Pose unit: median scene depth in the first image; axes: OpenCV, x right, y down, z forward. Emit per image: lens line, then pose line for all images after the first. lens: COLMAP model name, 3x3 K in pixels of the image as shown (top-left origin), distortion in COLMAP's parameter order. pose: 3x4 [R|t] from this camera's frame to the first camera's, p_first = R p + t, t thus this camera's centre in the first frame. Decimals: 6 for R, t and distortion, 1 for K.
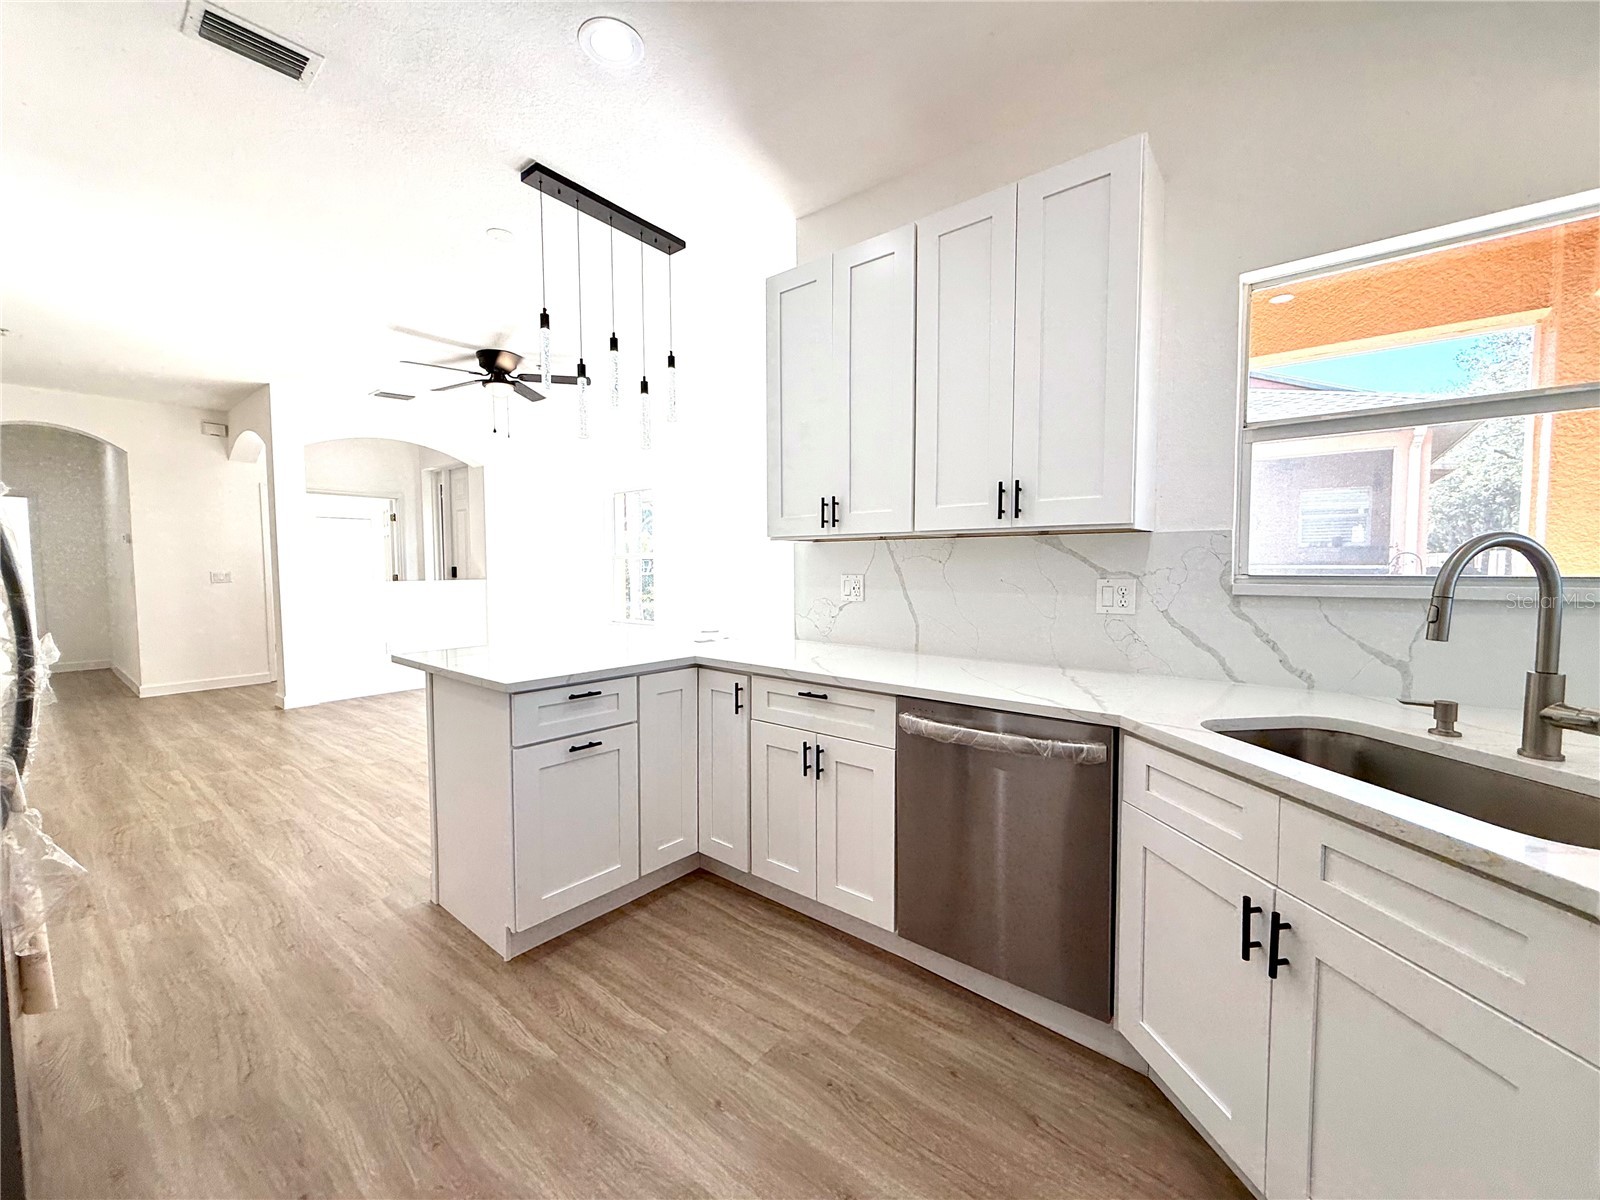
lens RADIAL K [[635.5, 0, 788.1], [0, 635.5, 596.0], [0, 0, 1]] dist [0.001112, 0.000235]
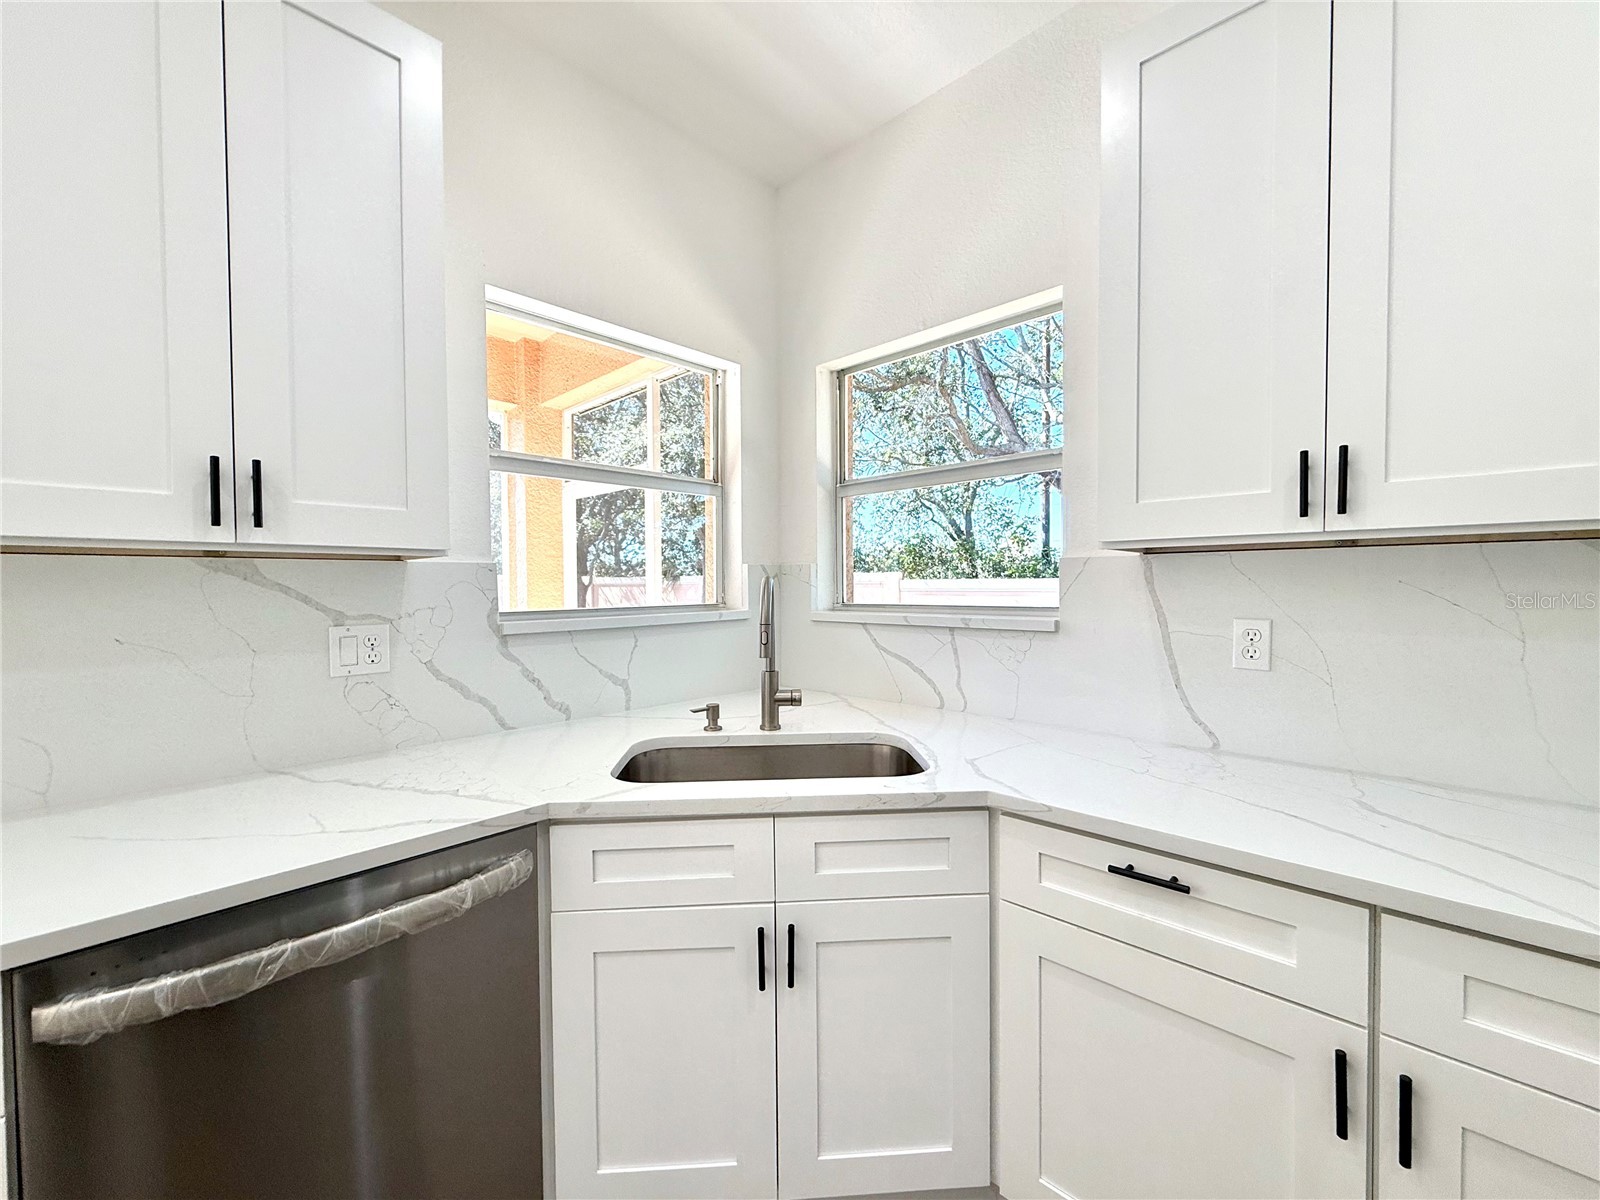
lens RADIAL K [[635.5, 0, 800.4], [0, 635.5, 600.6], [0, 0, 1]] dist [0.001112, 0.000235]
pose [[0.065356, -0.022848, 0.997600, -0.173464], [0.061006, 0.997959, 0.018860, -0.041562], [-0.995995, 0.059627, 0.066617, 0.510198]]
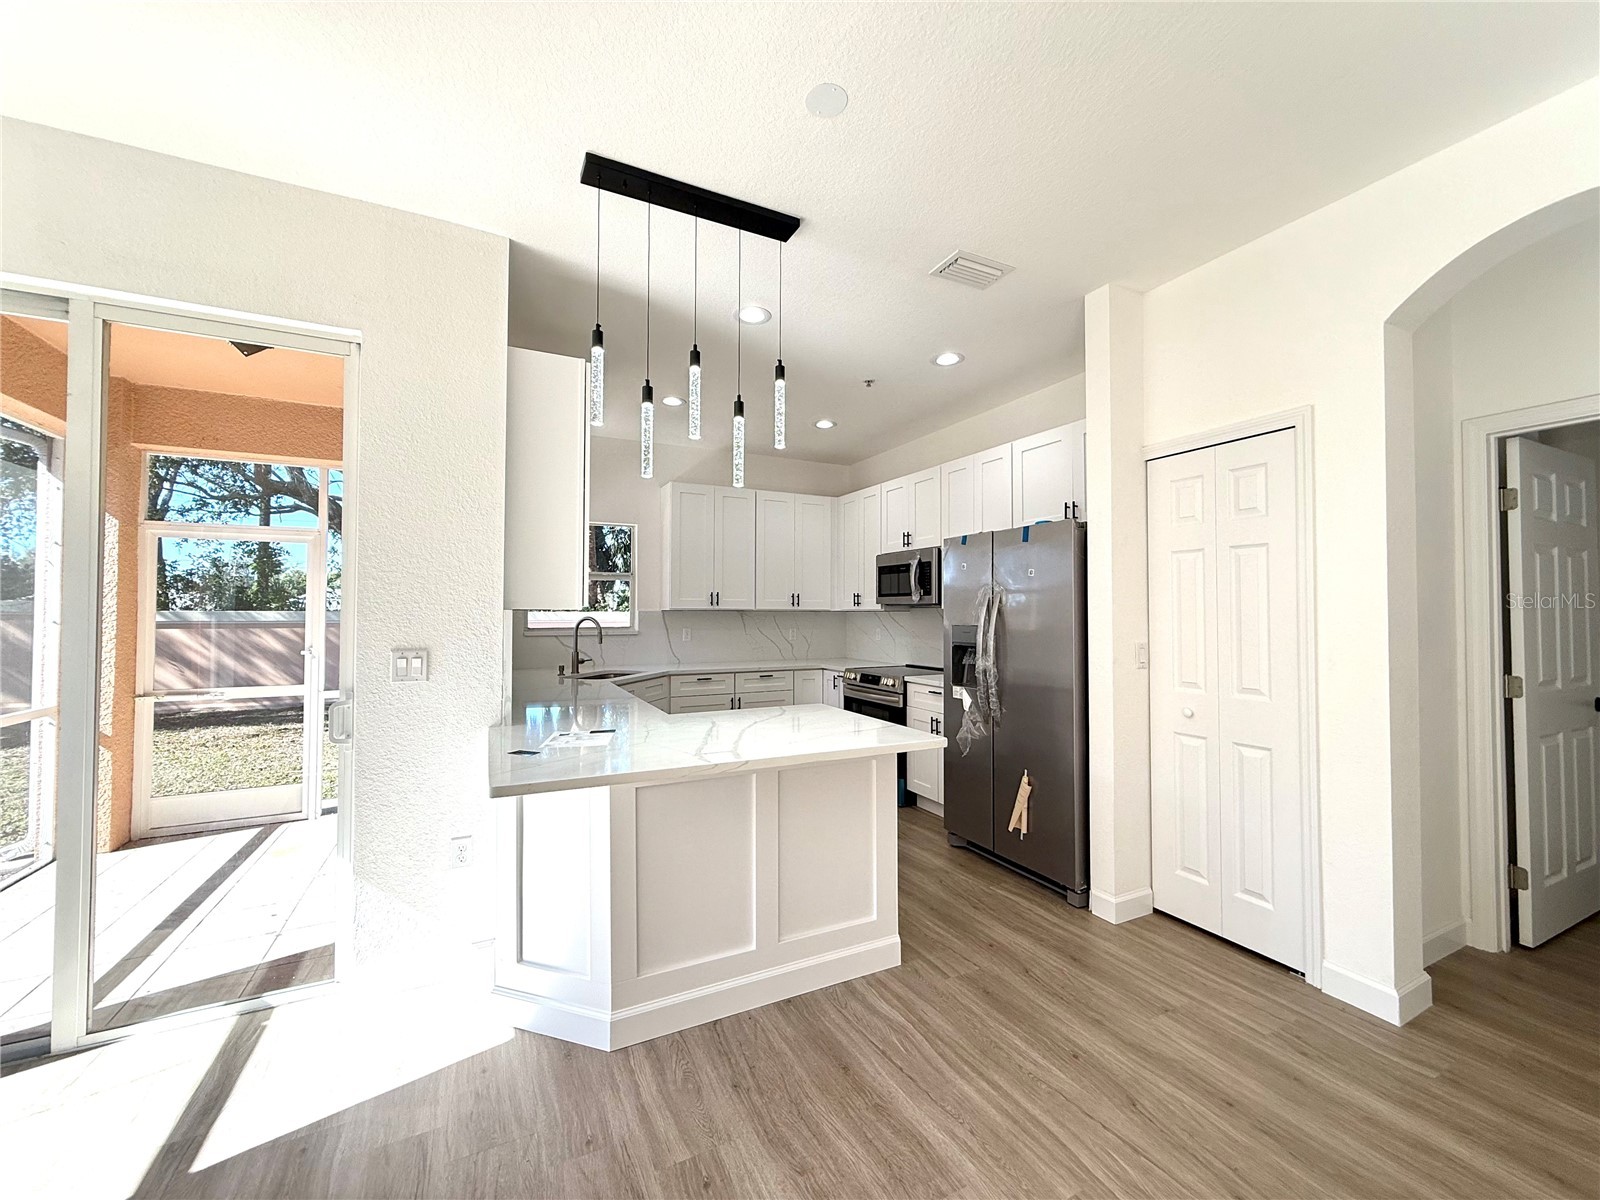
lens RADIAL K [[635.5, 0, 796.1], [0, 635.5, 603.7], [0, 0, 1]] dist [0.001112, 0.000235]
pose [[-0.912456, 0.009693, 0.409061, -1.053951], [0.025977, 0.999075, 0.034271, -0.173787], [-0.408350, 0.041897, -0.911863, 2.498656]]
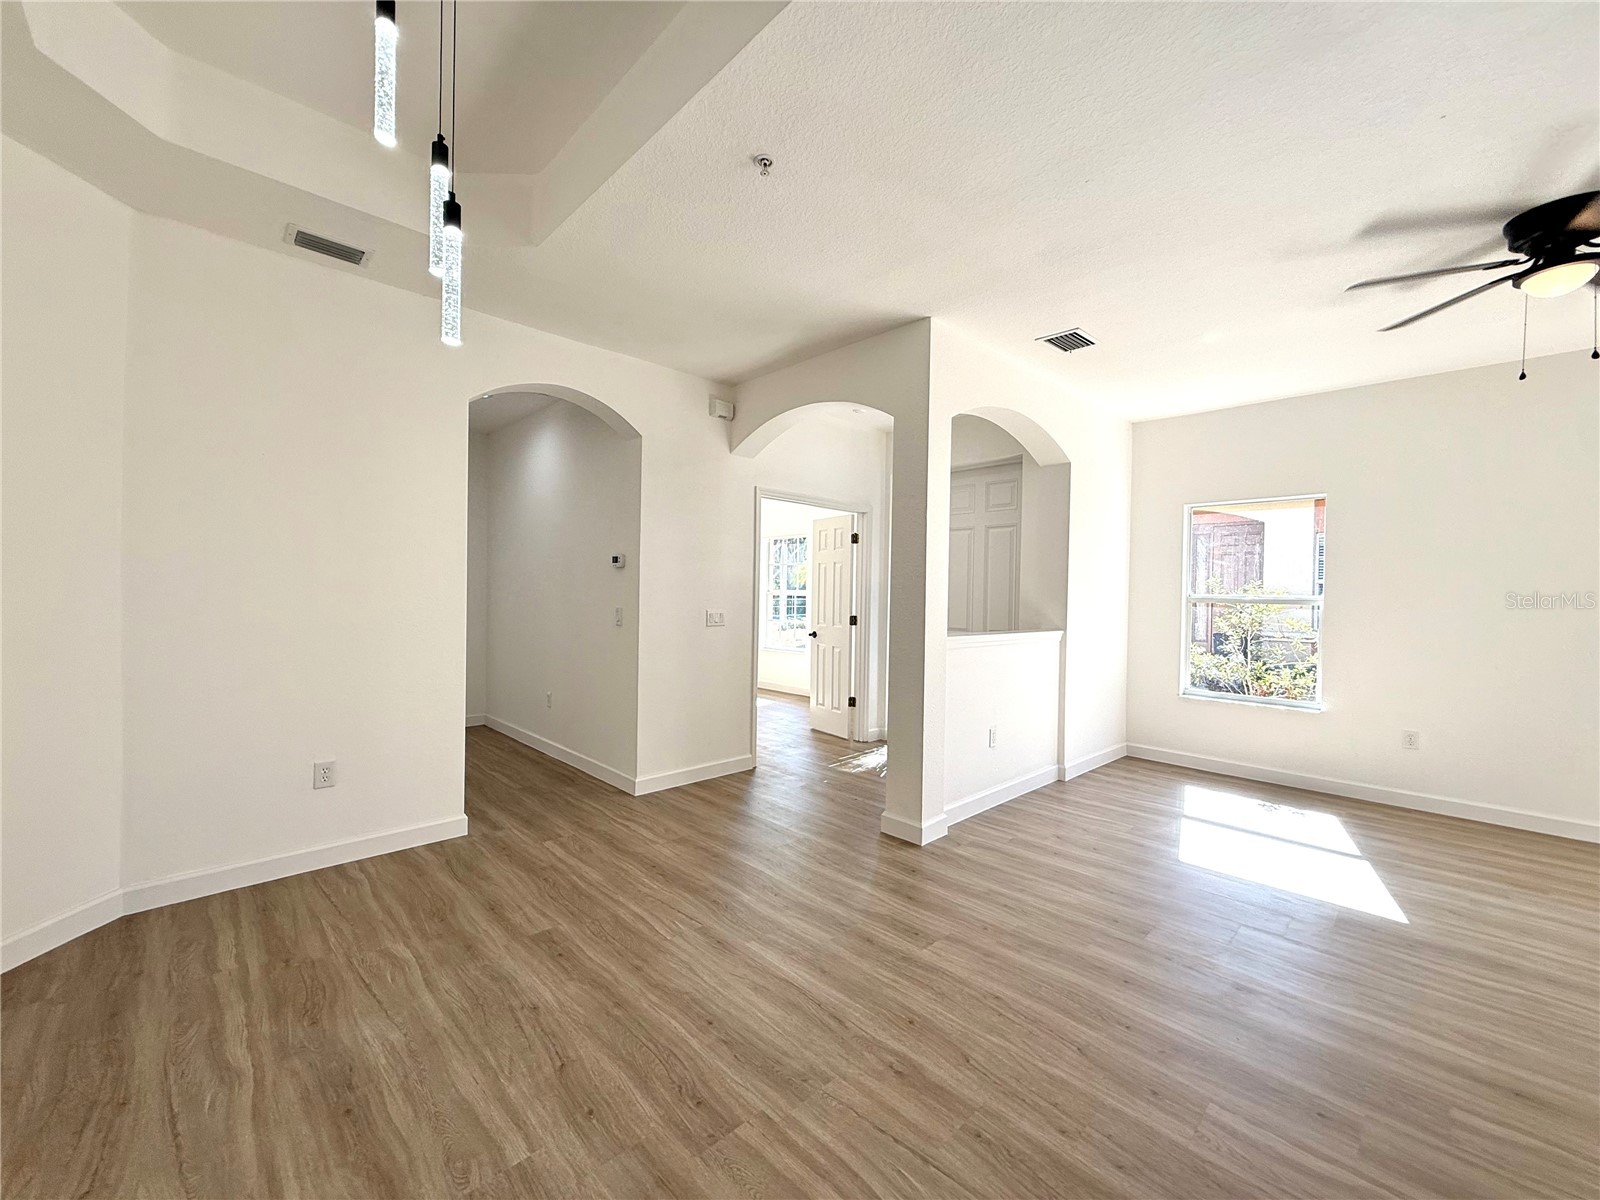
lens RADIAL K [[635.5, 0, 796.6], [0, 635.5, 600.2], [0, 0, 1]] dist [0.001112, 0.000235]
pose [[0.992932, 0.028475, -0.115215, -2.506497], [-0.034330, 0.998201, -0.049158, -0.072537], [0.113608, 0.052766, 0.992123, 1.101939]]
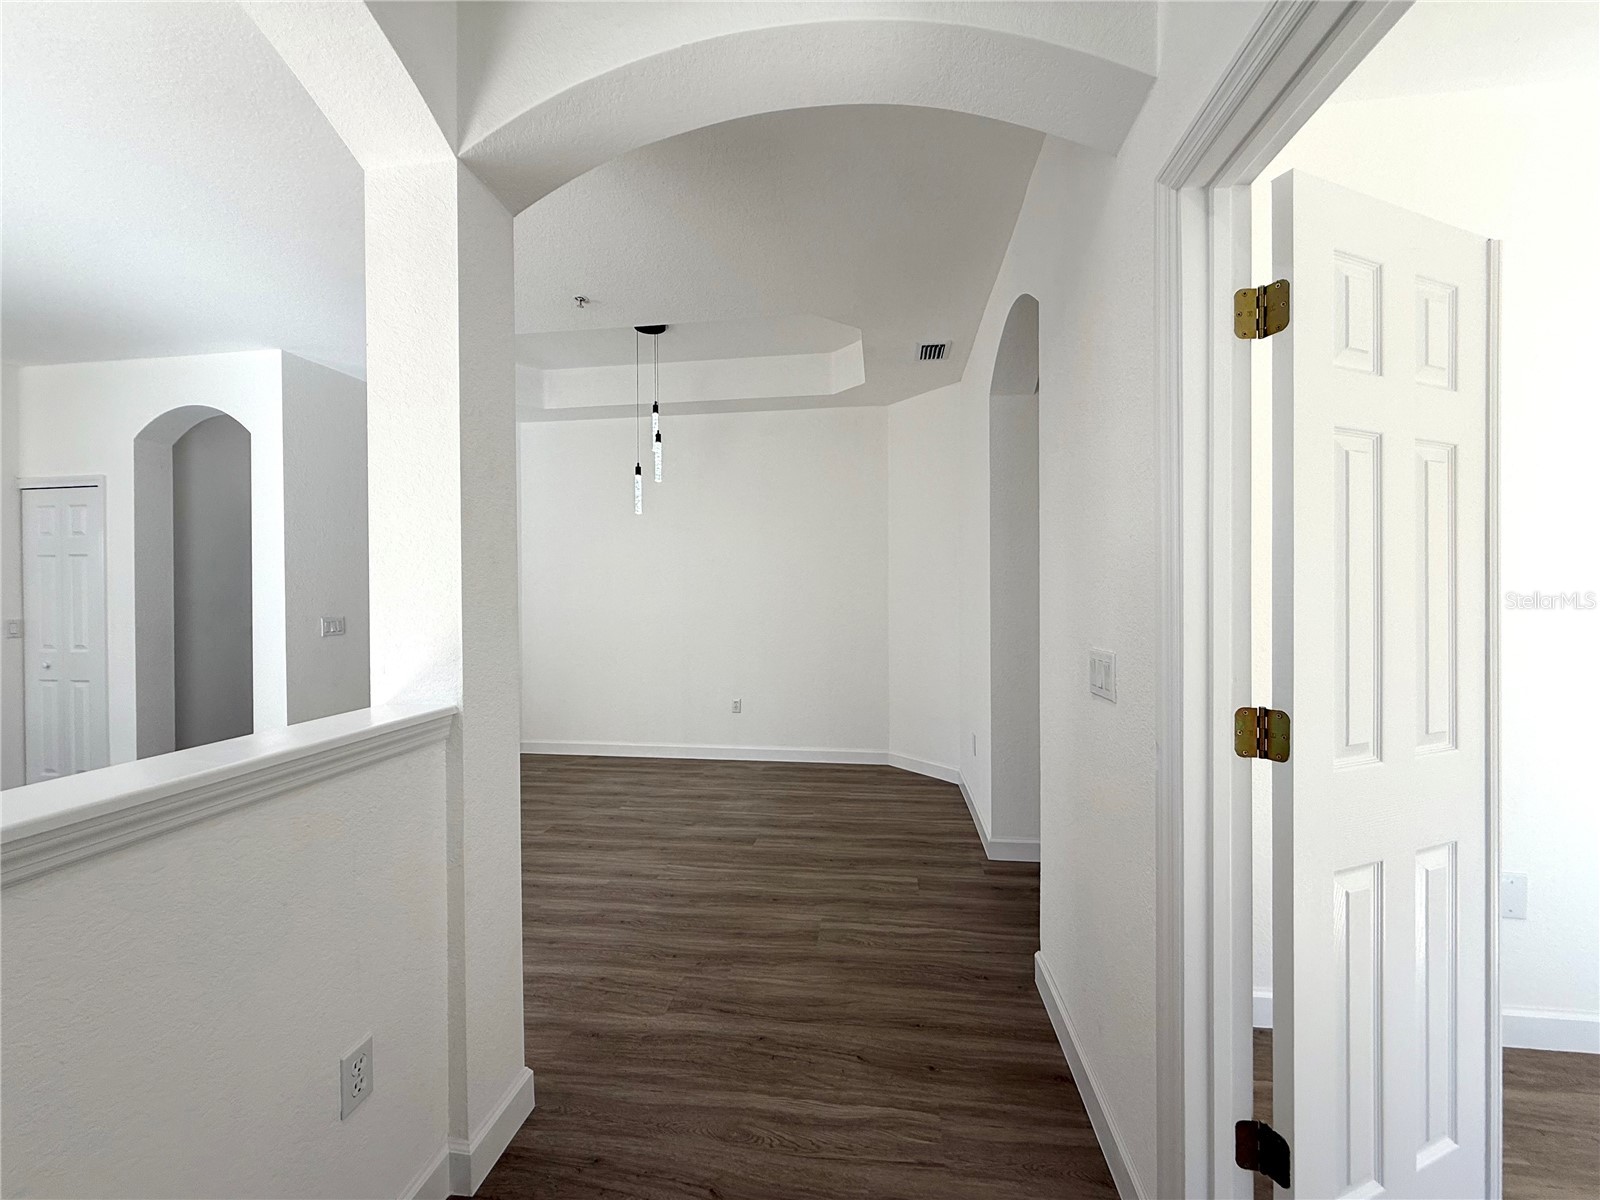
lens RADIAL K [[635.5, 0, 796.9], [0, 635.5, 601.1], [0, 0, 1]] dist [0.001112, 0.000235]
pose [[-0.855334, 0.018027, -0.517764, -2.326707], [-0.016765, 0.997908, 0.062439, -0.245434], [0.517806, 0.062086, -0.853242, 3.950752]]
